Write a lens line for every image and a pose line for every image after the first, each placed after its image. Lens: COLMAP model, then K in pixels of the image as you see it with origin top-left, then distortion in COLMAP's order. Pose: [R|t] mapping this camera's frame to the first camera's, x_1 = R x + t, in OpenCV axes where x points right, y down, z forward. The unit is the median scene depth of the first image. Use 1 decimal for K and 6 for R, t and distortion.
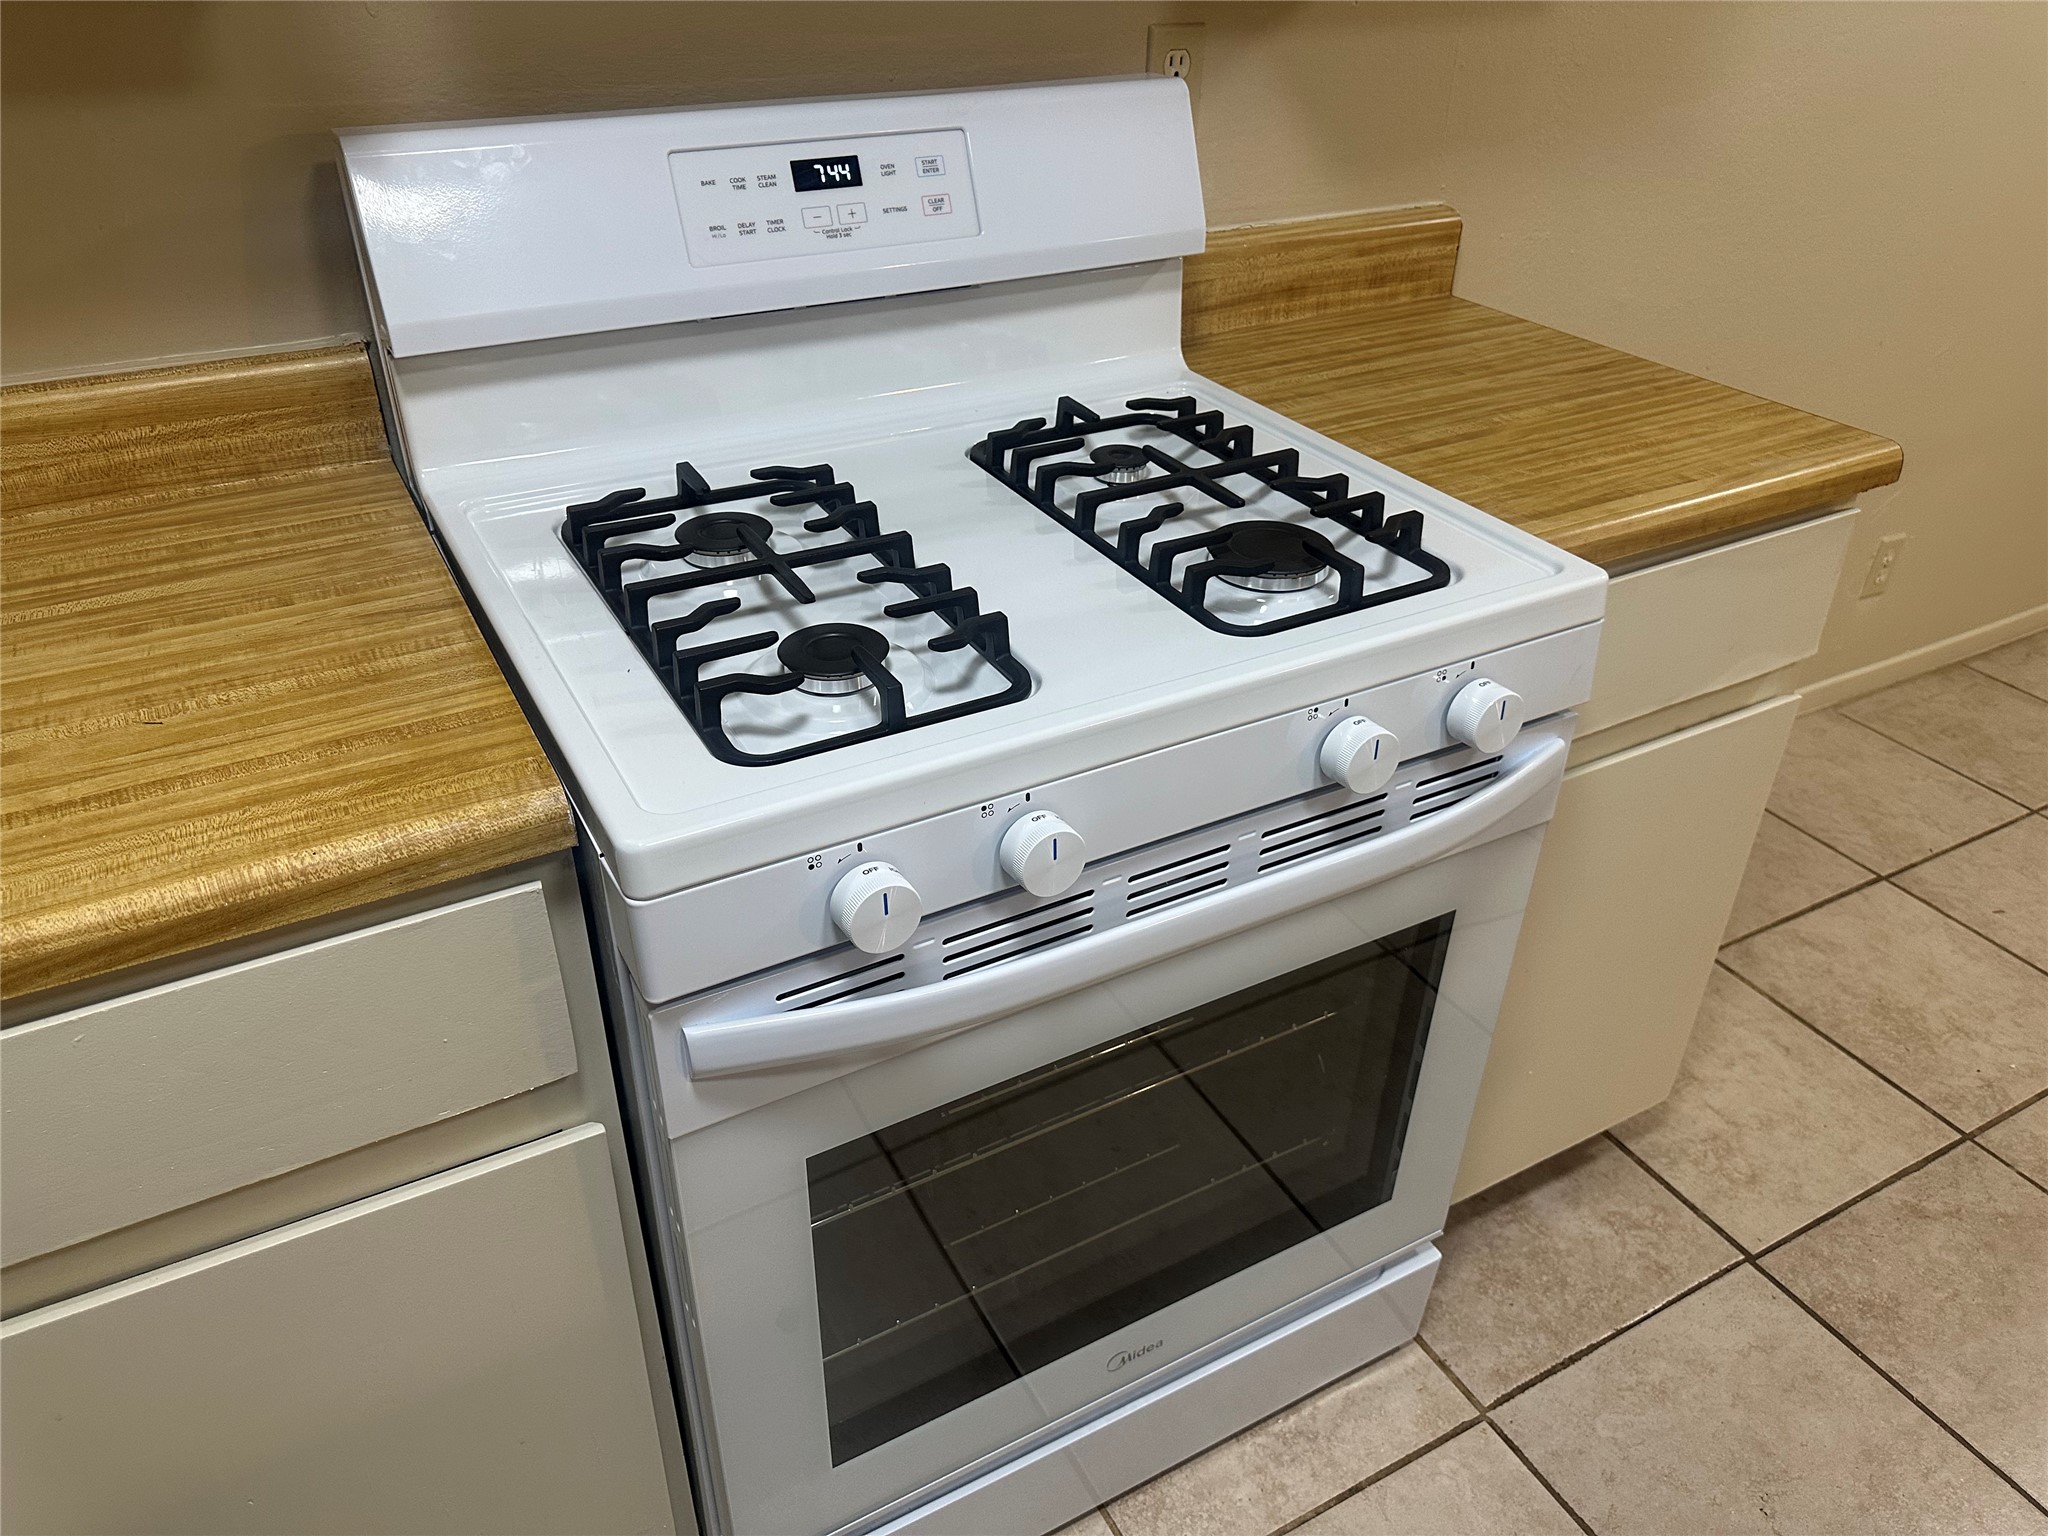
lens RADIAL K [[1464.4, 0, 1019.9], [0, 1464.4, 768.1], [0, 0, 1]] dist [0.035171, -0.044956]
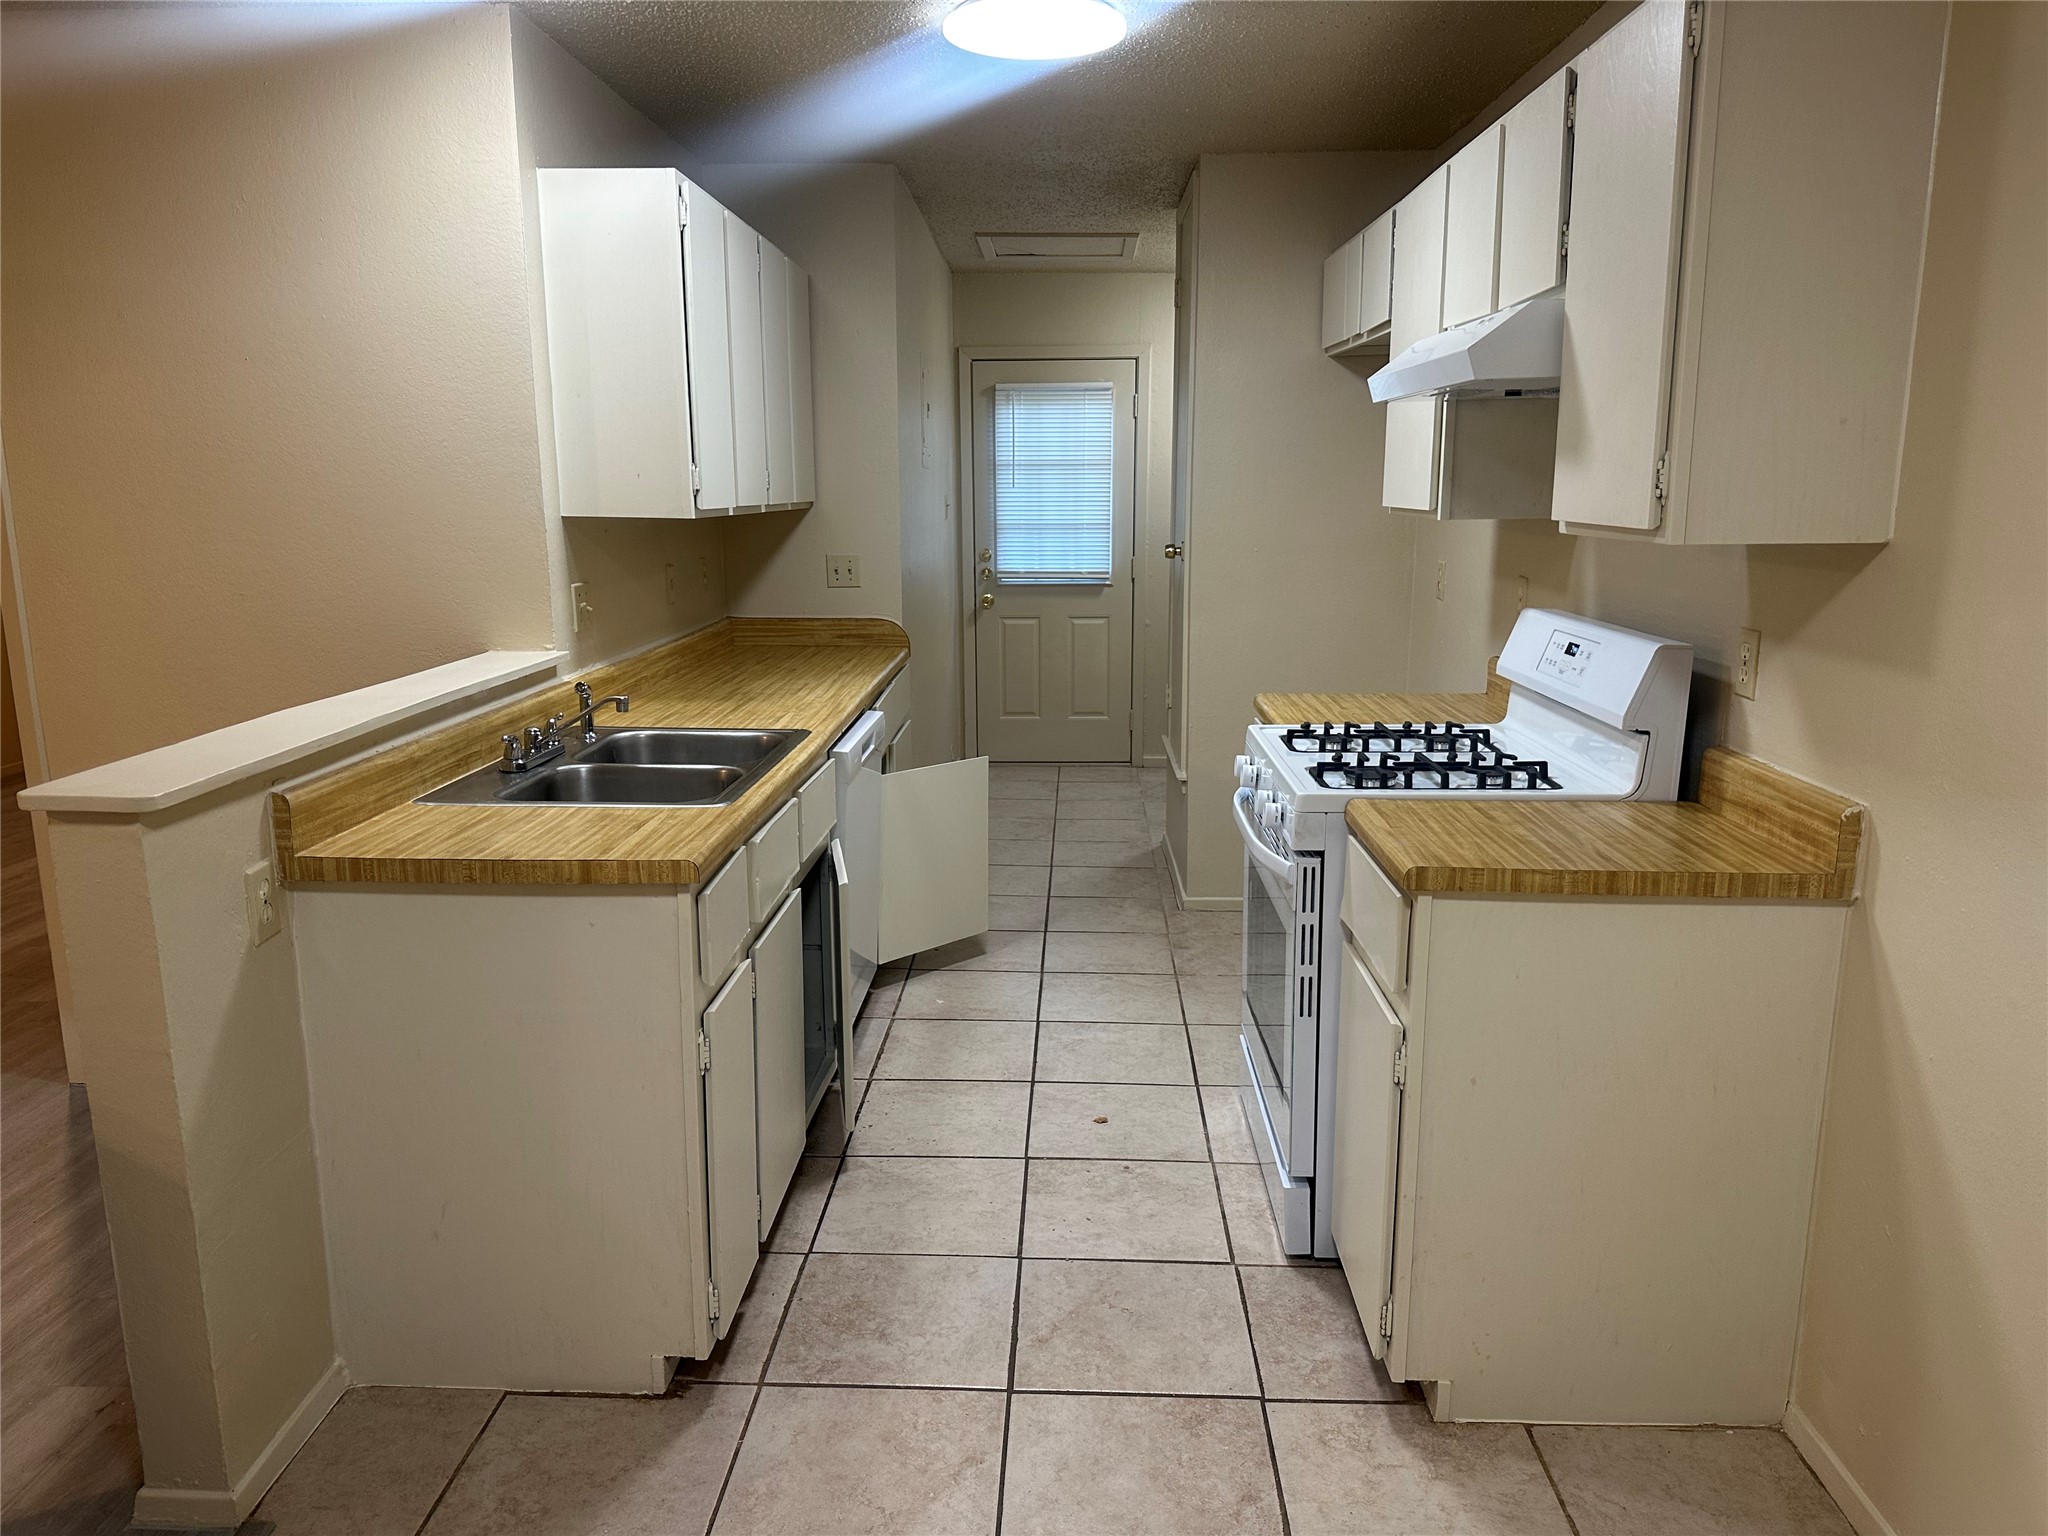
lens RADIAL K [[1464.4, 0, 1024.6], [0, 1464.4, 772.8], [0, 0, 1]] dist [0.035171, -0.044956]
pose [[-0.513482, 0.157605, -0.843503, 1.700405], [-0.465456, 0.774656, 0.428088, -0.623939], [0.720893, 0.612429, -0.324413, 0.925419]]
